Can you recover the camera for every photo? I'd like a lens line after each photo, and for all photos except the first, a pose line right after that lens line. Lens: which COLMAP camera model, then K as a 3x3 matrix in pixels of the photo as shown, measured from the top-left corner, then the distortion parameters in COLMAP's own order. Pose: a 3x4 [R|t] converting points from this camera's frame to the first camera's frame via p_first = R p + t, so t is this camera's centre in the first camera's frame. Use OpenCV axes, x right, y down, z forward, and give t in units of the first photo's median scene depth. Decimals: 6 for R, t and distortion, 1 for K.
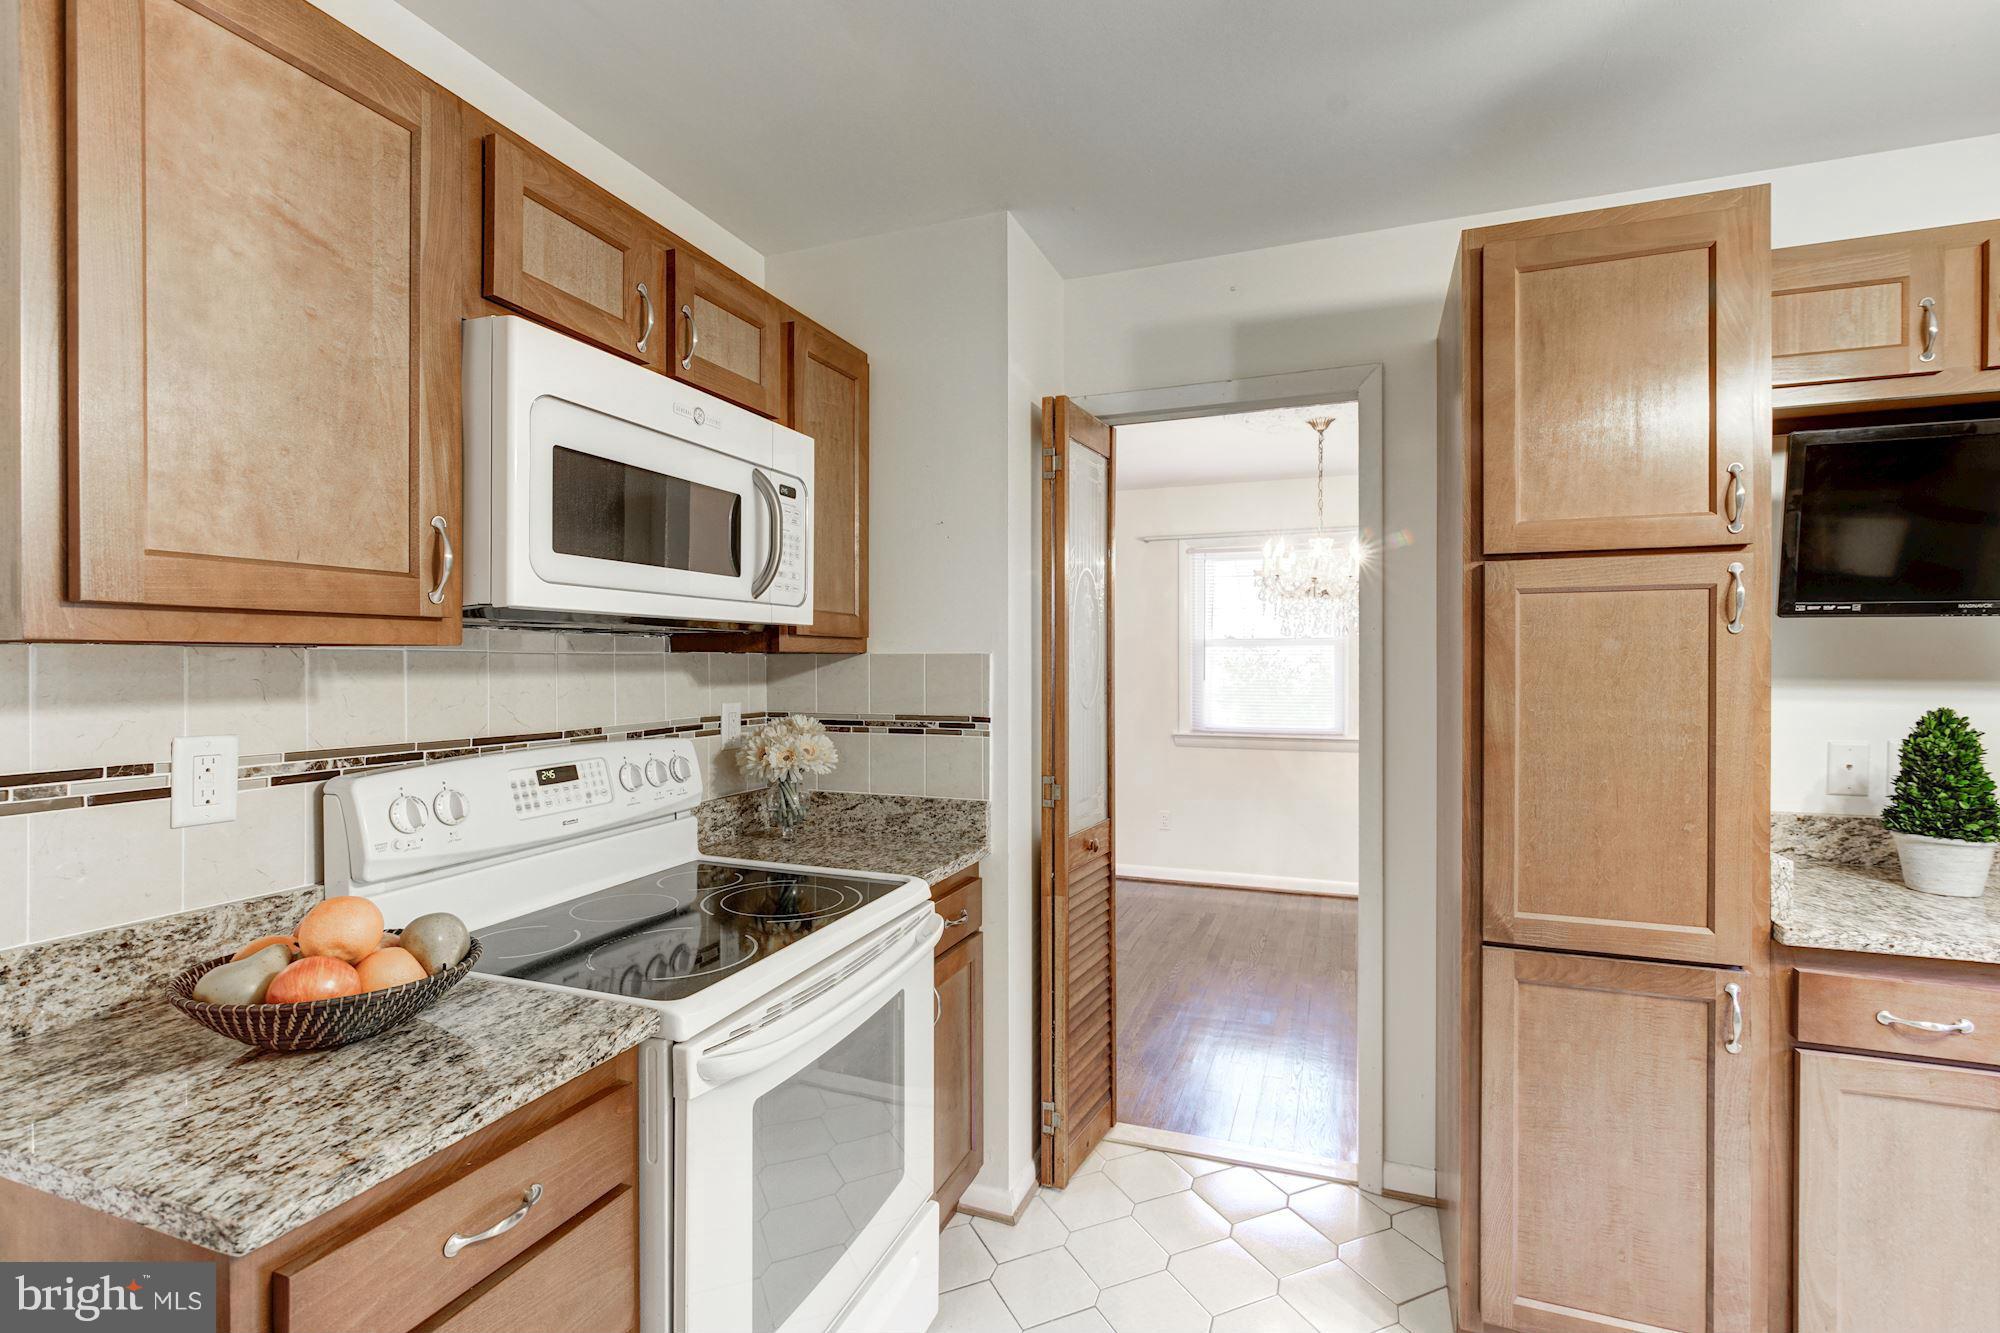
lens RADIAL K [[918.5, 0, 989.9], [0, 918.5, 665.8], [0, 0, 1]] dist [-0.001288, -0.000376]
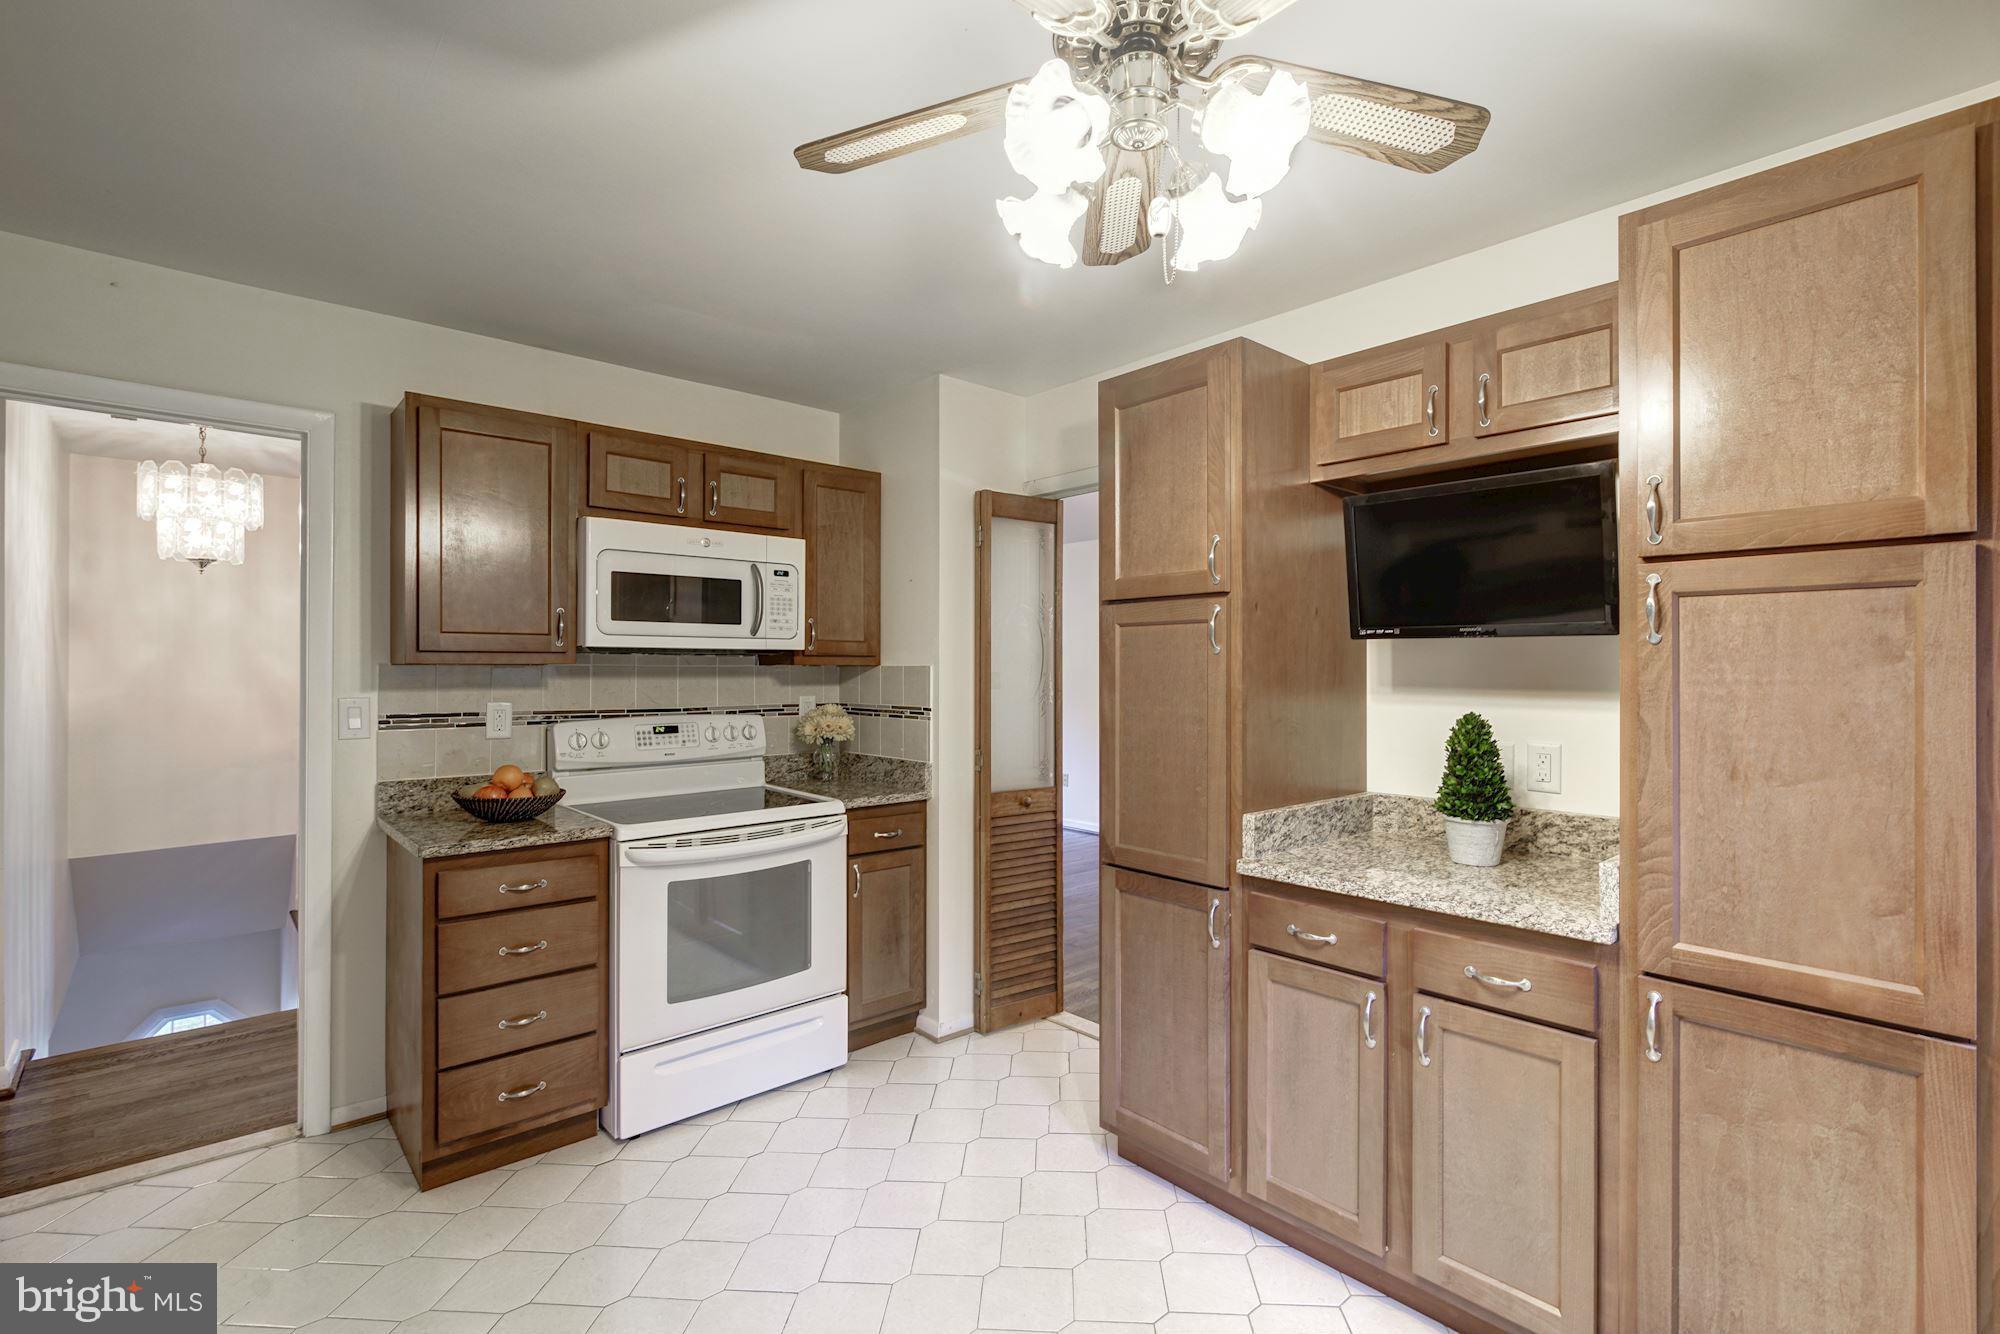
lens RADIAL K [[918.5, 0, 989.9], [0, 918.5, 666.3], [0, 0, 1]] dist [-0.001288, -0.000376]
pose [[0.882792, 0.000737, -0.469763, 1.087406], [-0.003481, 0.999982, -0.004972, -0.007389], [0.469750, 0.006025, 0.882779, -0.399966]]
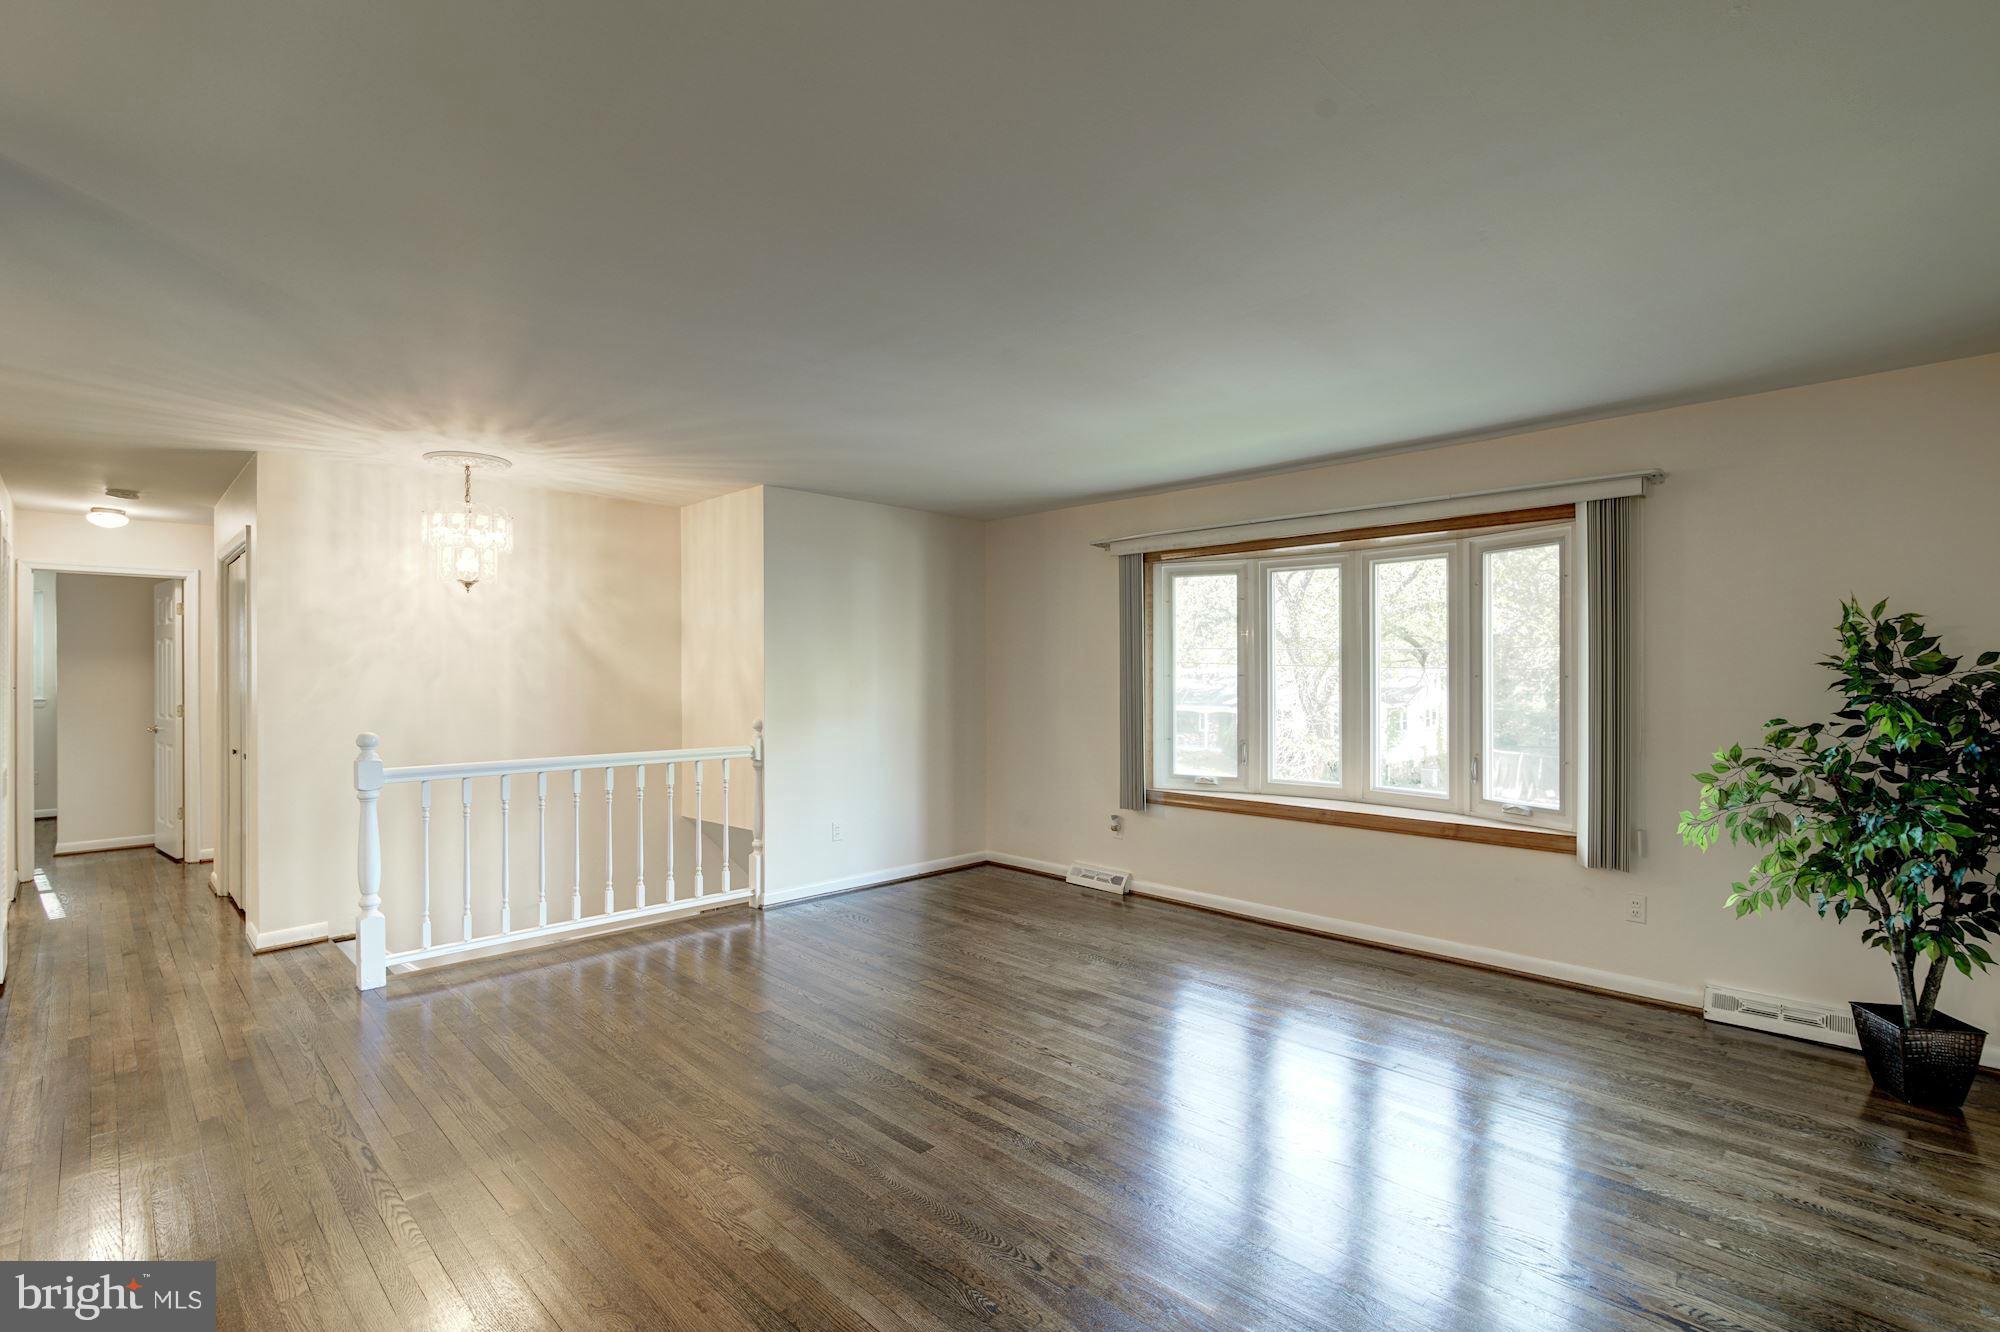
lens RADIAL K [[906.6, 0, 1000.0], [0, 906.6, 666.0], [0, 0, 1]] dist [0.000311, 0.000048]
pose [[-0.403559, -0.005151, -0.914939, 0.062540], [-0.003001, 0.999986, -0.004307, -0.014182], [0.914949, 0.001007, -0.403569, 3.461351]]
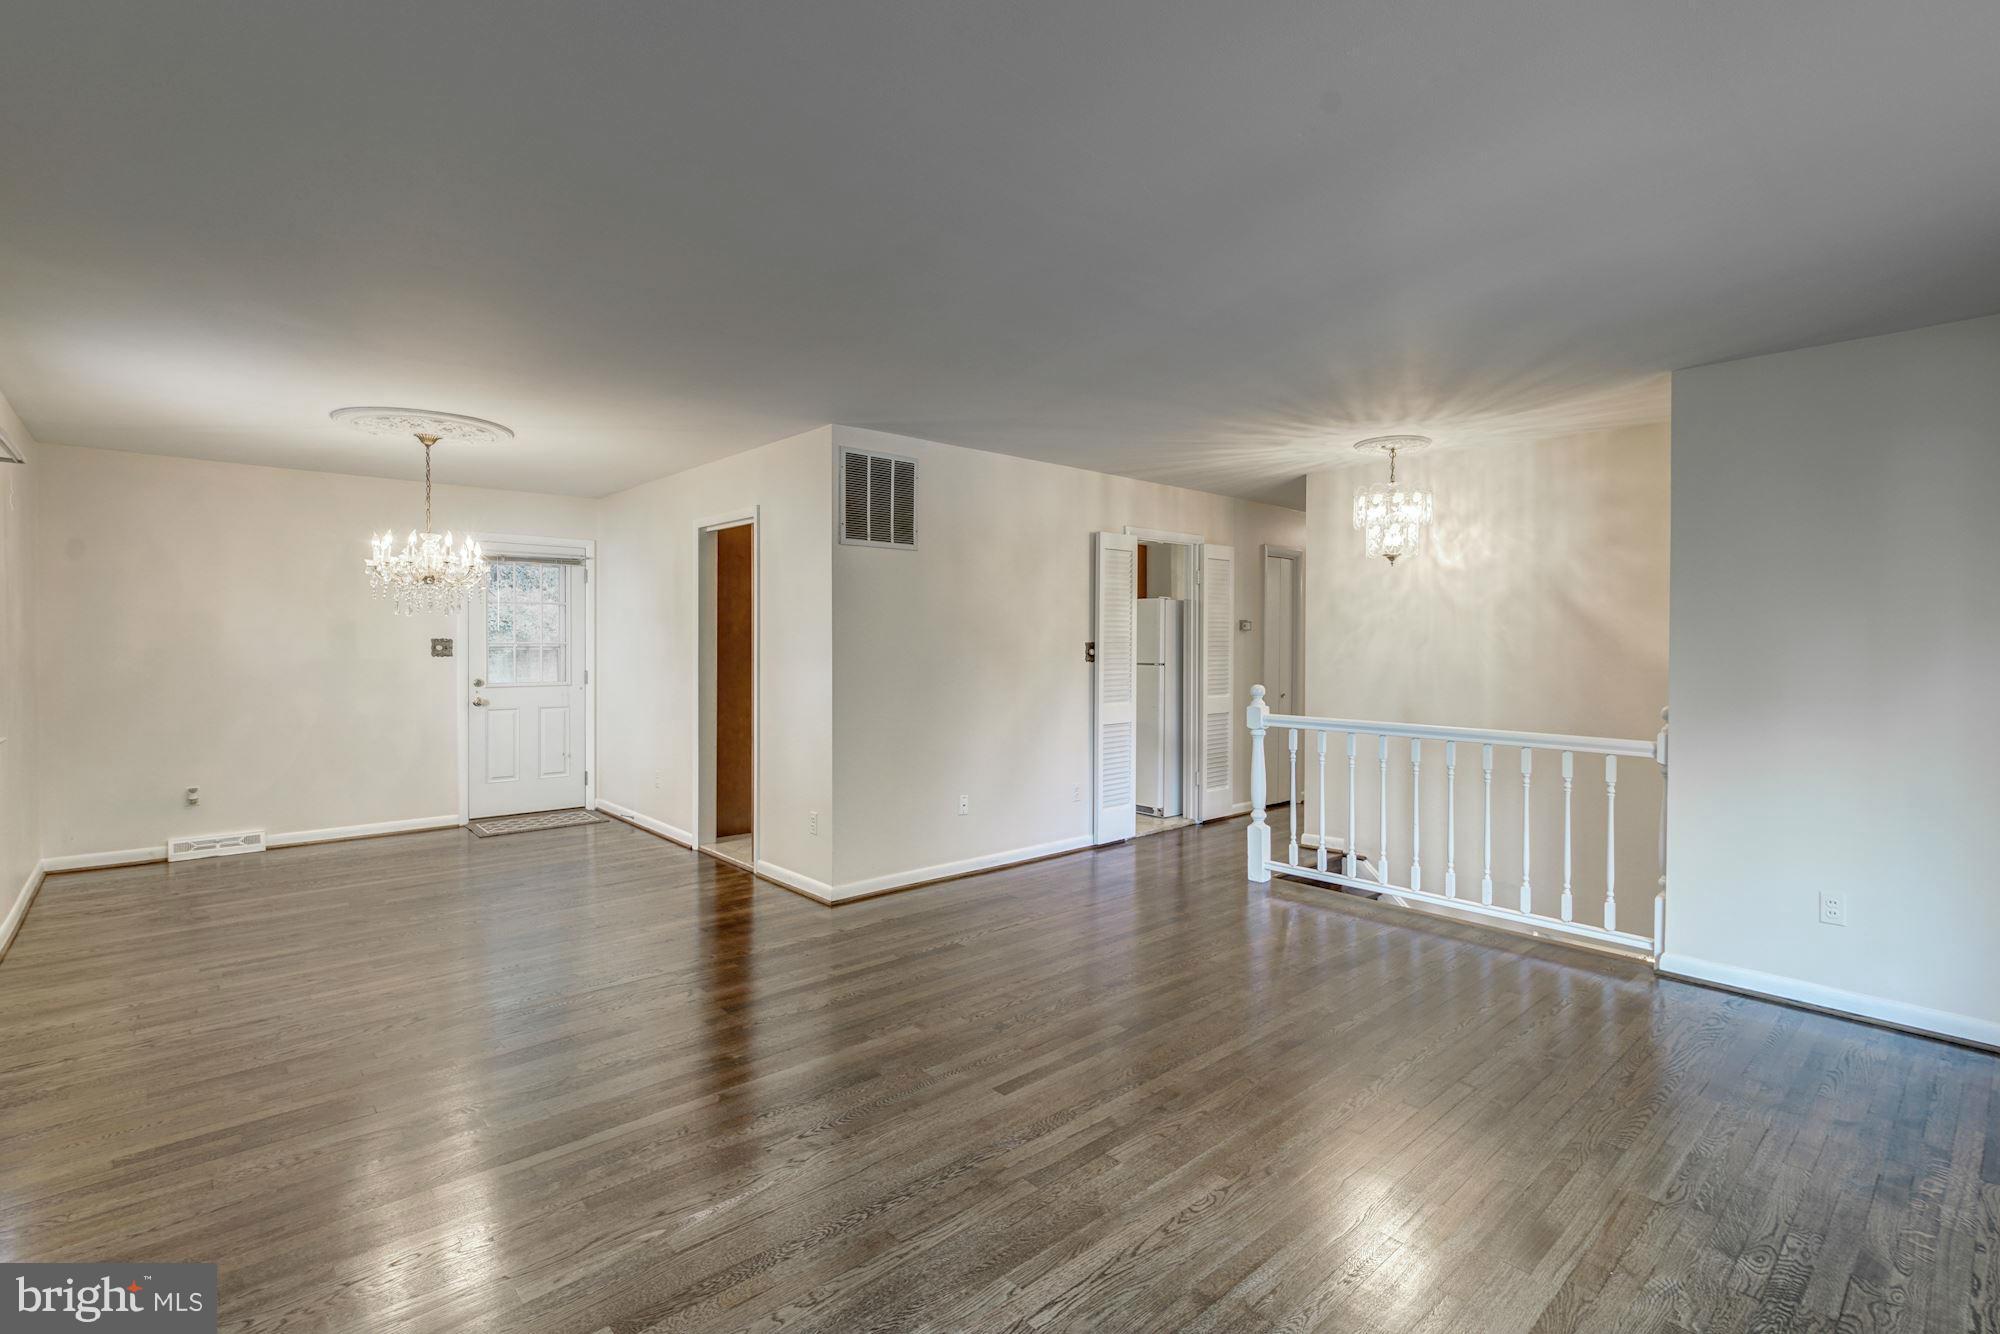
lens RADIAL K [[961.8, 0, 1027.4], [0, 961.8, 649.1], [0, 0, 1]] dist [-0.001713, -0.000294]
pose [[-0.889374, -0.007303, 0.457121, -2.220218], [-0.001990, 0.999925, 0.012101, -0.004726], [-0.457175, 0.009853, -0.889322, 4.248678]]
